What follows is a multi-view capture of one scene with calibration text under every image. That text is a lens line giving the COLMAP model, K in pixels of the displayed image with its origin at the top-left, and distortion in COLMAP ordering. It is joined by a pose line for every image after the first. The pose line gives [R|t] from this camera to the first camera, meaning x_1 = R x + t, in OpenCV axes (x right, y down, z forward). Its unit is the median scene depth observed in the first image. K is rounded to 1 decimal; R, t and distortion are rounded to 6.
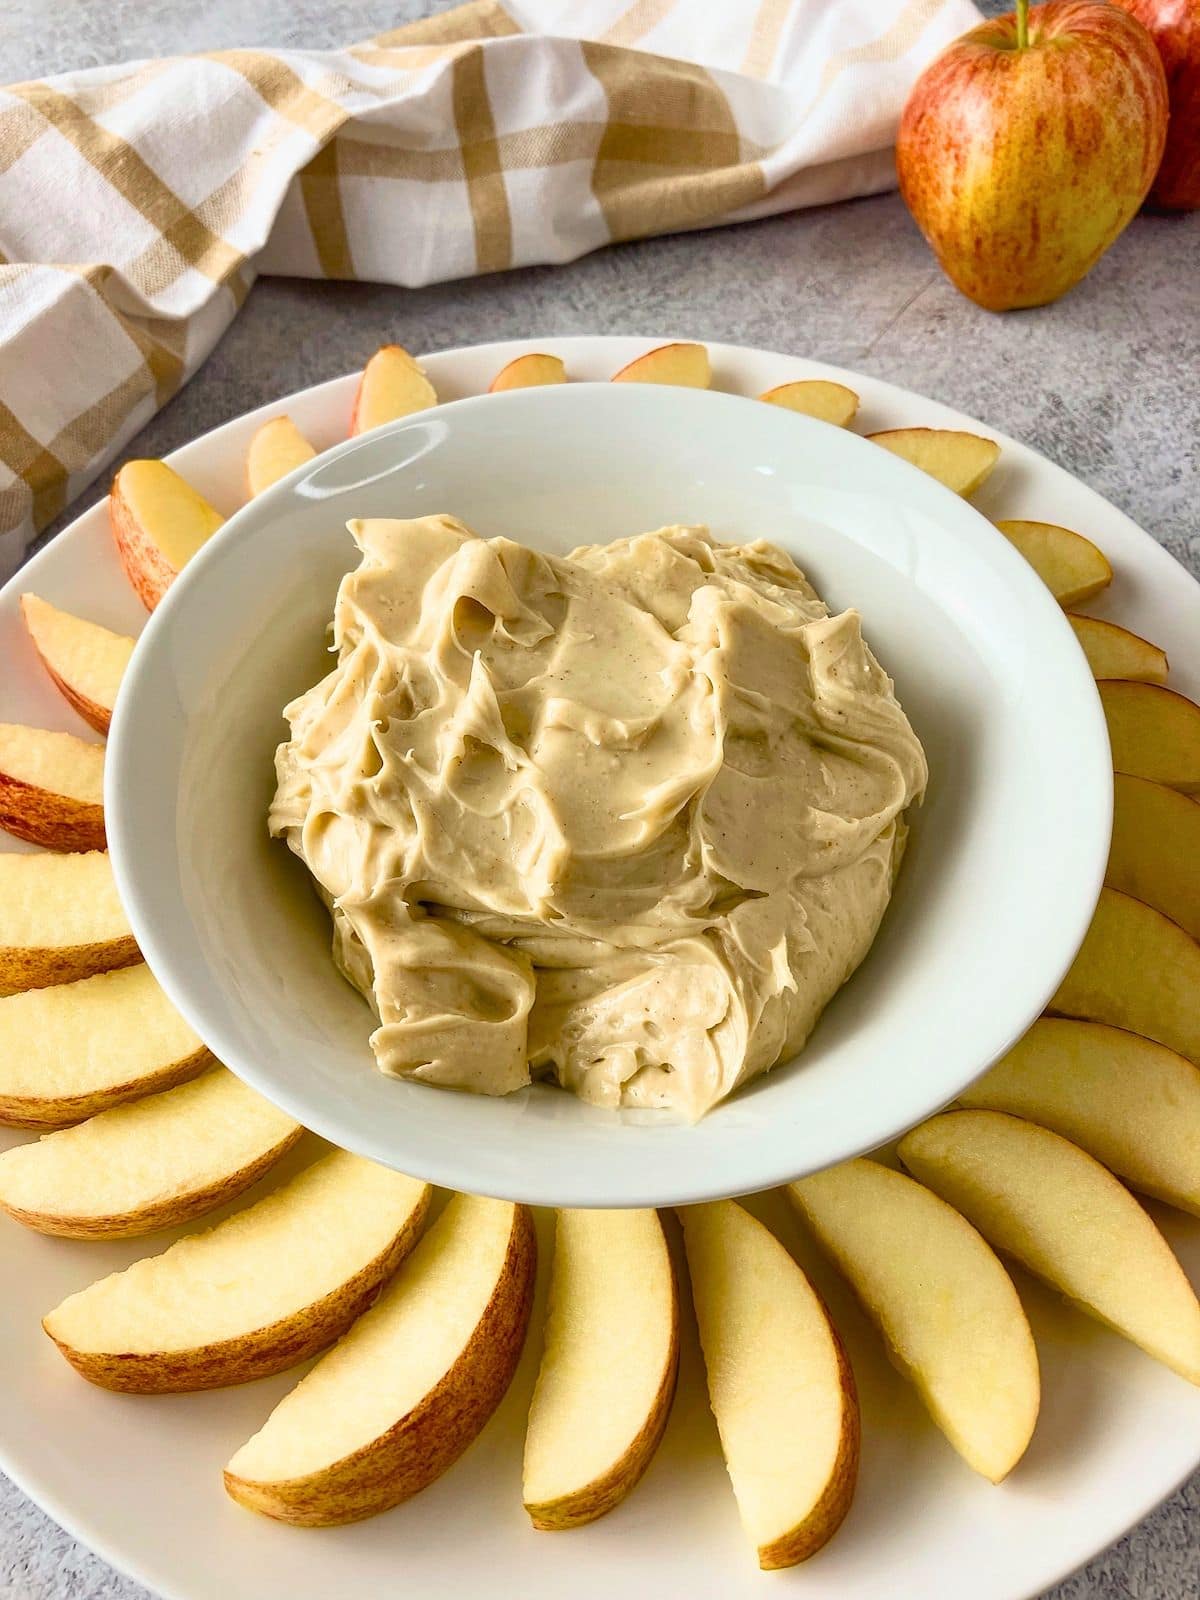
lens RADIAL K [[1310.9, 0, 616.7], [0, 1310.9, 803.2], [0, 0, 1]] dist [-0.009467, 0.002509]
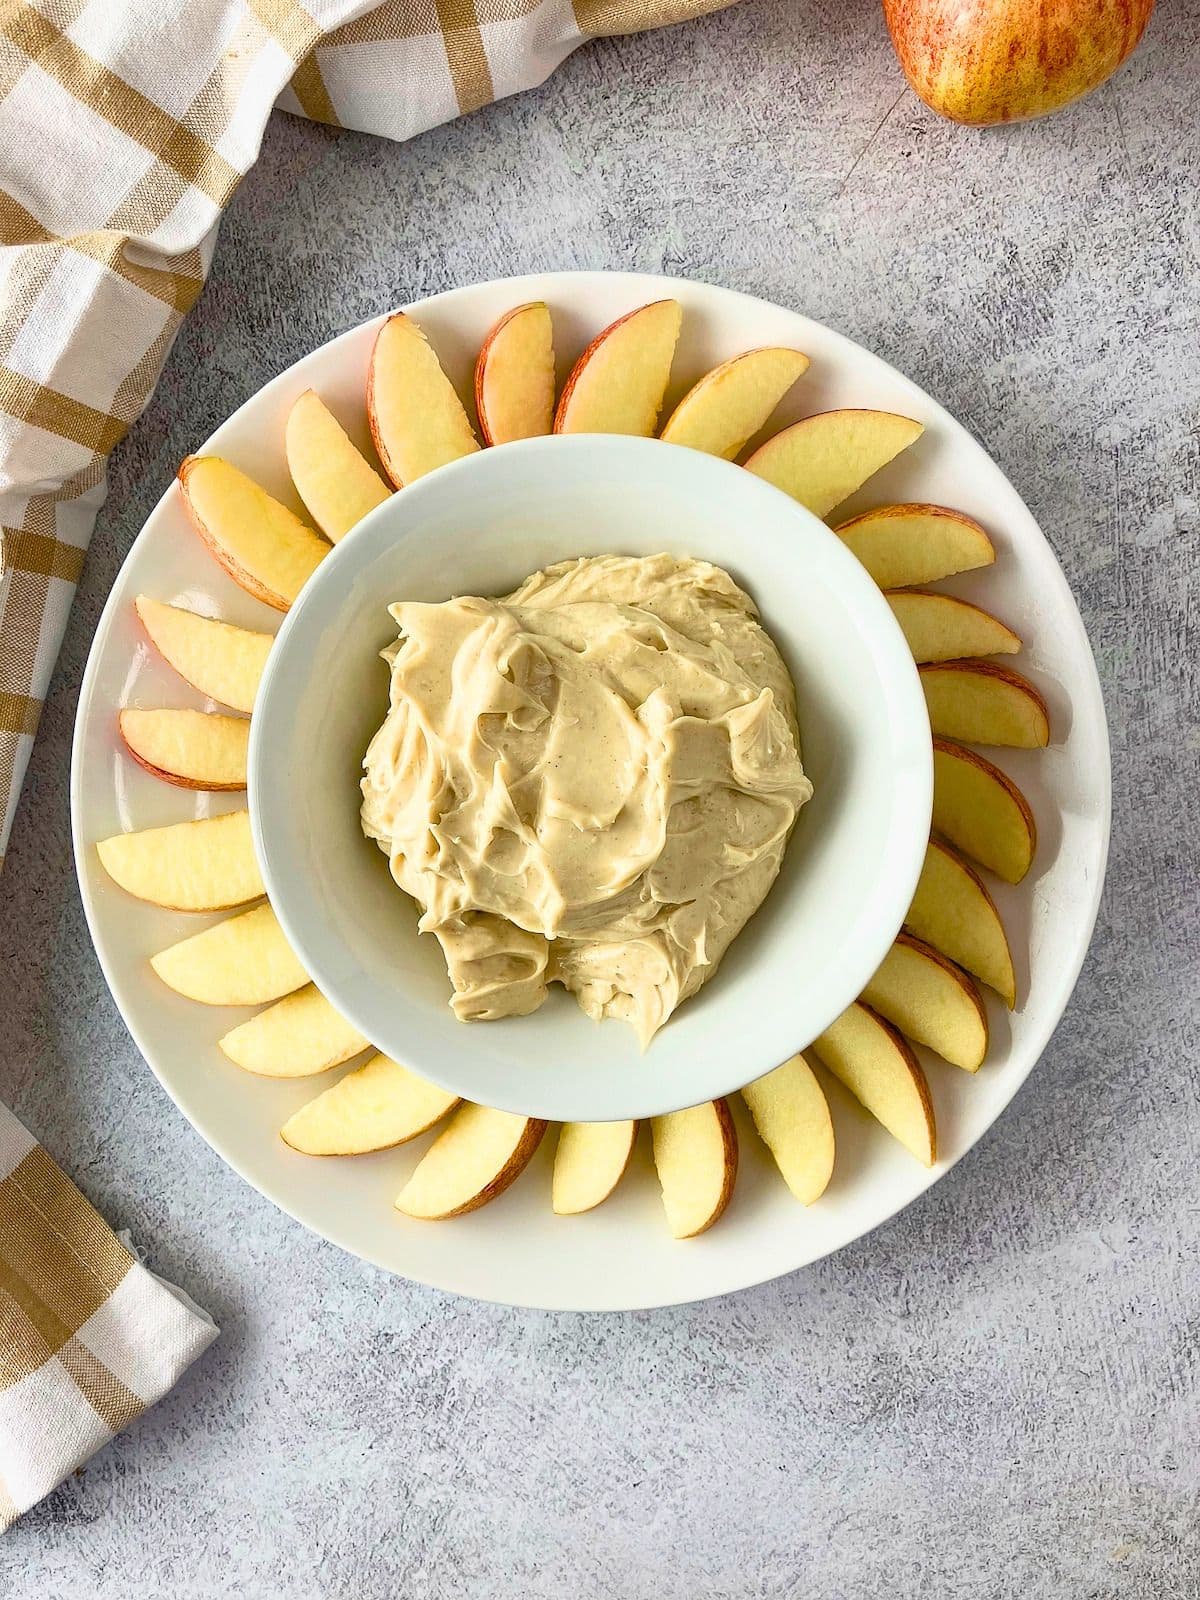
lens RADIAL K [[1268.2, 0, 634.2], [0, 1268.2, 792.4], [0, 0, 1]] dist [0.021956, -0.019918]
pose [[0.999923, -0.006337, -0.010631, 0.056576], [0.011048, 0.844198, 0.535918, -0.795184], [0.005579, -0.535995, 0.844203, -0.185923]]
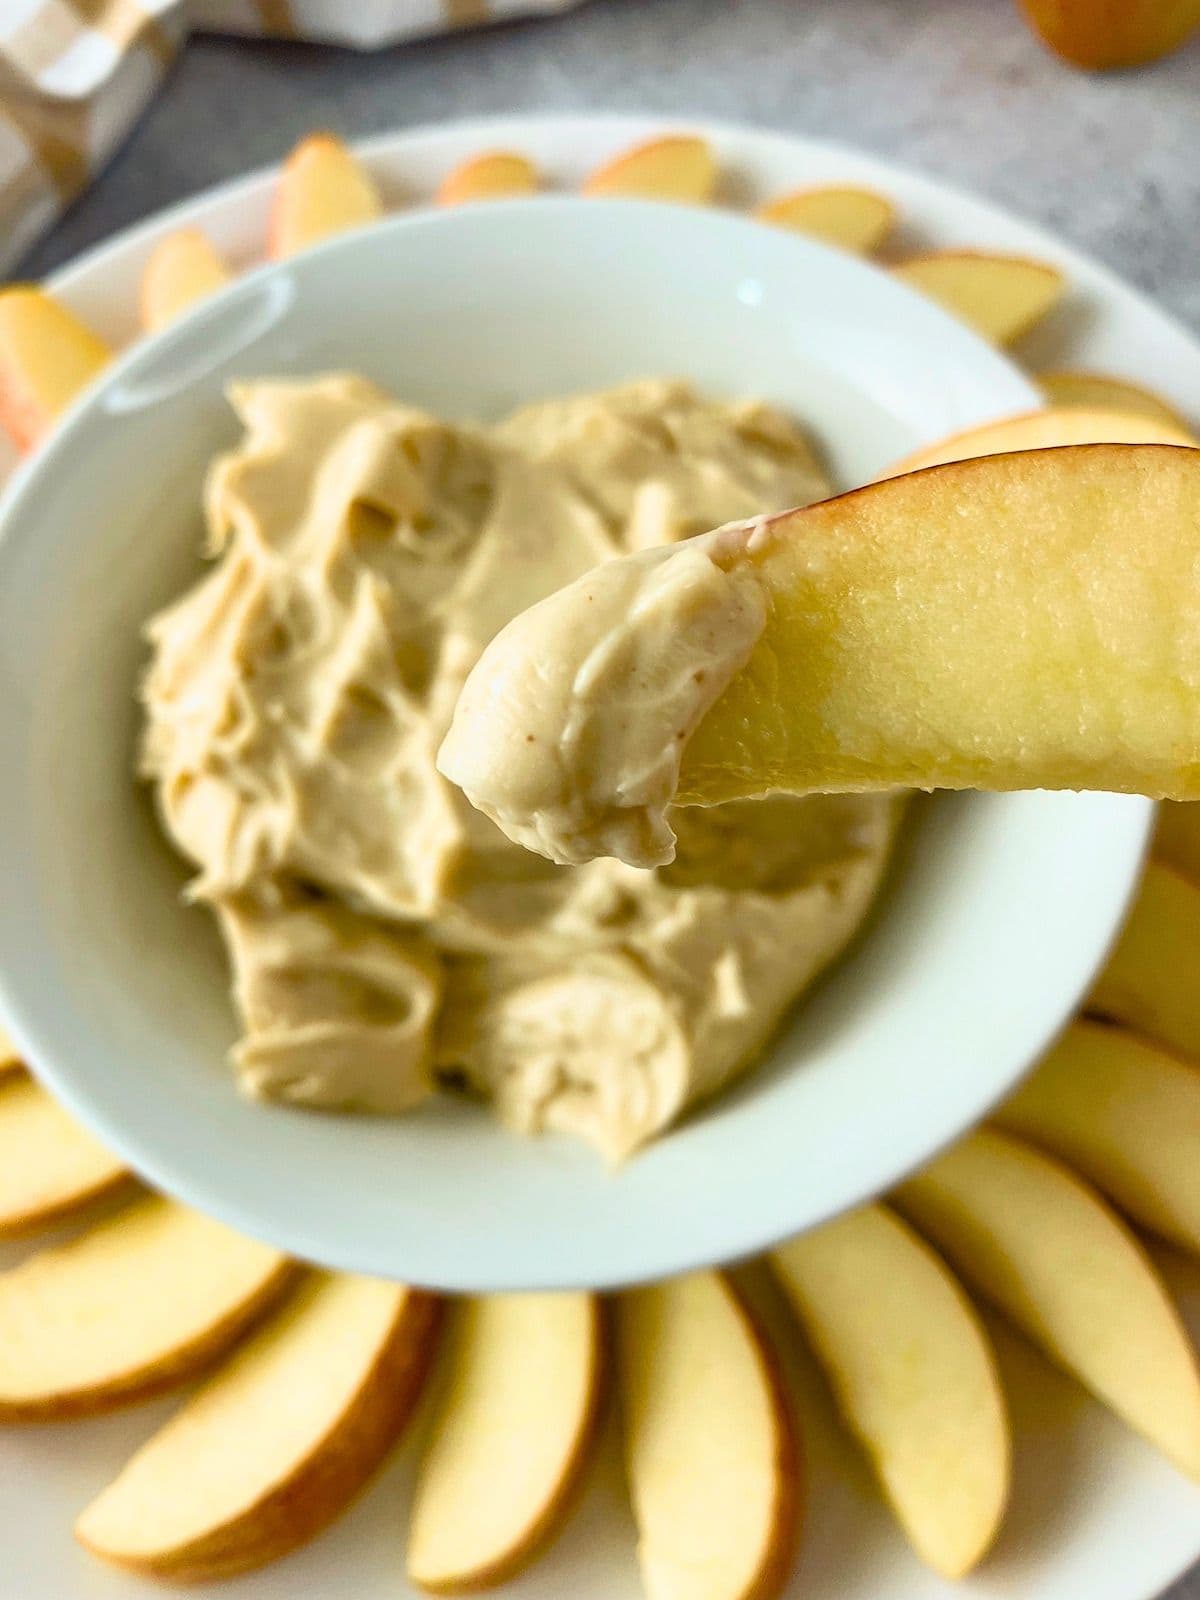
lens RADIAL K [[1313.7, 0, 606.4], [0, 1313.7, 803.5], [0, 0, 1]] dist [-0.109691, 0.176354]
pose [[0.998238, 0.023940, -0.054292, 0.081749], [-0.013970, 0.984097, 0.177079, -0.114661], [0.057668, -0.176009, 0.982698, 0.196479]]
